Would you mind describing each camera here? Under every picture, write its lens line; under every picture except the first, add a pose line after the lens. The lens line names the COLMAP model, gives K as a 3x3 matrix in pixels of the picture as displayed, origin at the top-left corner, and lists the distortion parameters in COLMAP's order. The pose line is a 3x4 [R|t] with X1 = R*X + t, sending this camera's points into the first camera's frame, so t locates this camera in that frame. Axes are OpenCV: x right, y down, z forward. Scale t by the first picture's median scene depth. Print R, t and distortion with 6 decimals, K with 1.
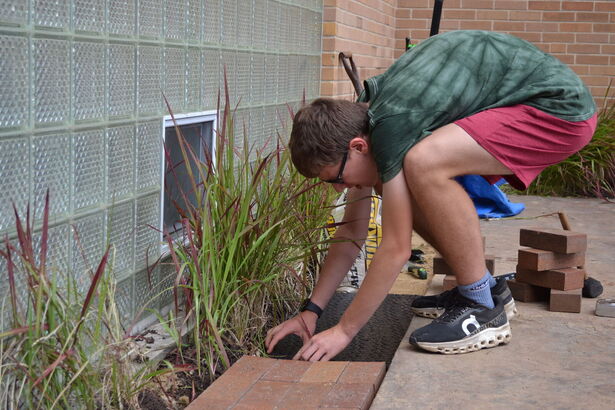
lens RADIAL K [[1086.2, 0, 302.2], [0, 1086.2, 203.1], [0, 0, 1]] dist [-0.002452, 0.000000]
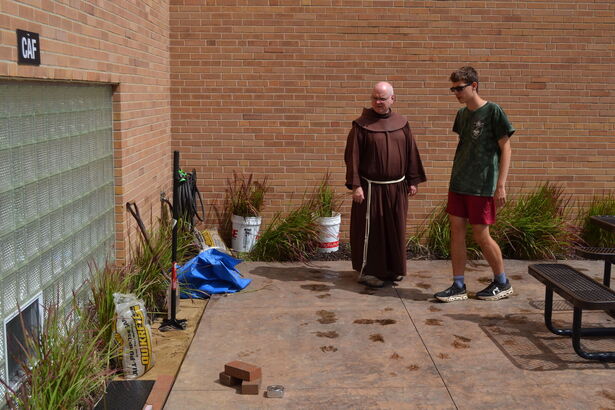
lens RADIAL K [[765.8, 0, 307.2], [0, 765.8, 202.2], [0, 0, 1]] dist [-0.047136, 0.000000]
pose [[0.975132, -0.054040, 0.214938, 0.089049], [0.049580, 0.998429, 0.026093, -0.267569], [-0.216010, -0.014788, 0.976279, -0.263898]]
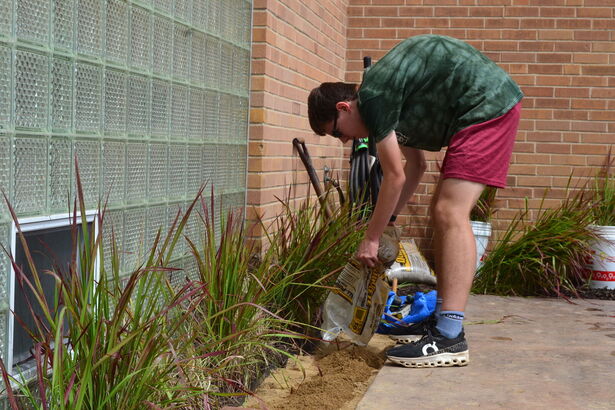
lens RADIAL K [[1093.1, 0, 310.6], [0, 1093.1, 207.7], [0, 0, 1]] dist [0.012555, 0.000000]
pose [[0.999617, -0.000376, 0.027666, 0.074354], [0.002444, 0.997198, -0.074761, -0.025955], [-0.027561, 0.074800, 0.996818, 0.161005]]
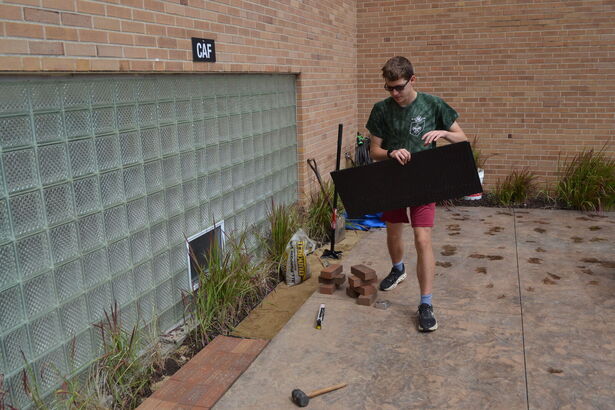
lens RADIAL K [[548.7, 0, 304.2], [0, 548.7, 200.9], [0, 0, 1]] dist [-0.078667, 0.015266]
pose [[0.989358, -0.029547, -0.142473, 0.318459], [0.042392, 0.995220, 0.087980, -0.262848], [0.139192, -0.093083, 0.985881, -0.197979]]
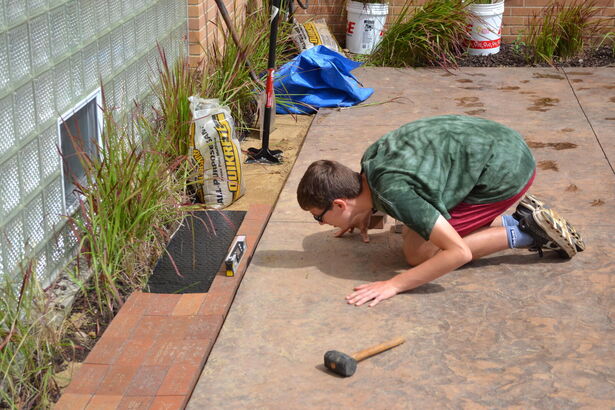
lens RADIAL K [[1142.3, 0, 306.5], [0, 1142.3, 198.4], [0, 0, 1]] dist [0.002070, 0.000000]
pose [[0.994734, -0.067154, 0.077429, 0.059154], [0.051303, 0.980236, 0.191065, -0.231875], [-0.088729, -0.186086, 0.978519, -0.407040]]
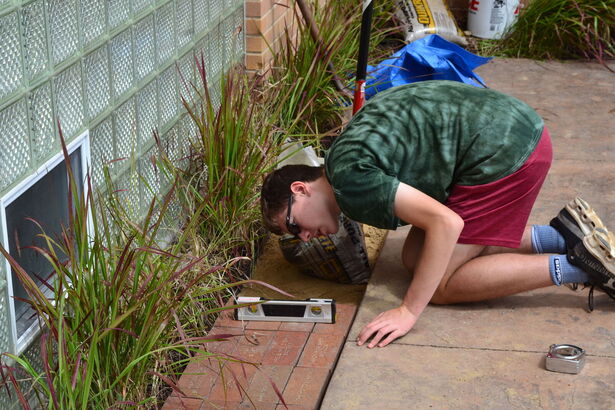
lens RADIAL K [[1262.8, 0, 310.1], [0, 1262.8, 208.5], [0, 0, 1]] dist [0.034774, 0.000000]
pose [[0.999043, -0.043652, -0.002823, 0.103217], [0.043141, 0.972551, 0.228654, -0.273992], [-0.007236, -0.228557, 0.973504, 0.078144]]
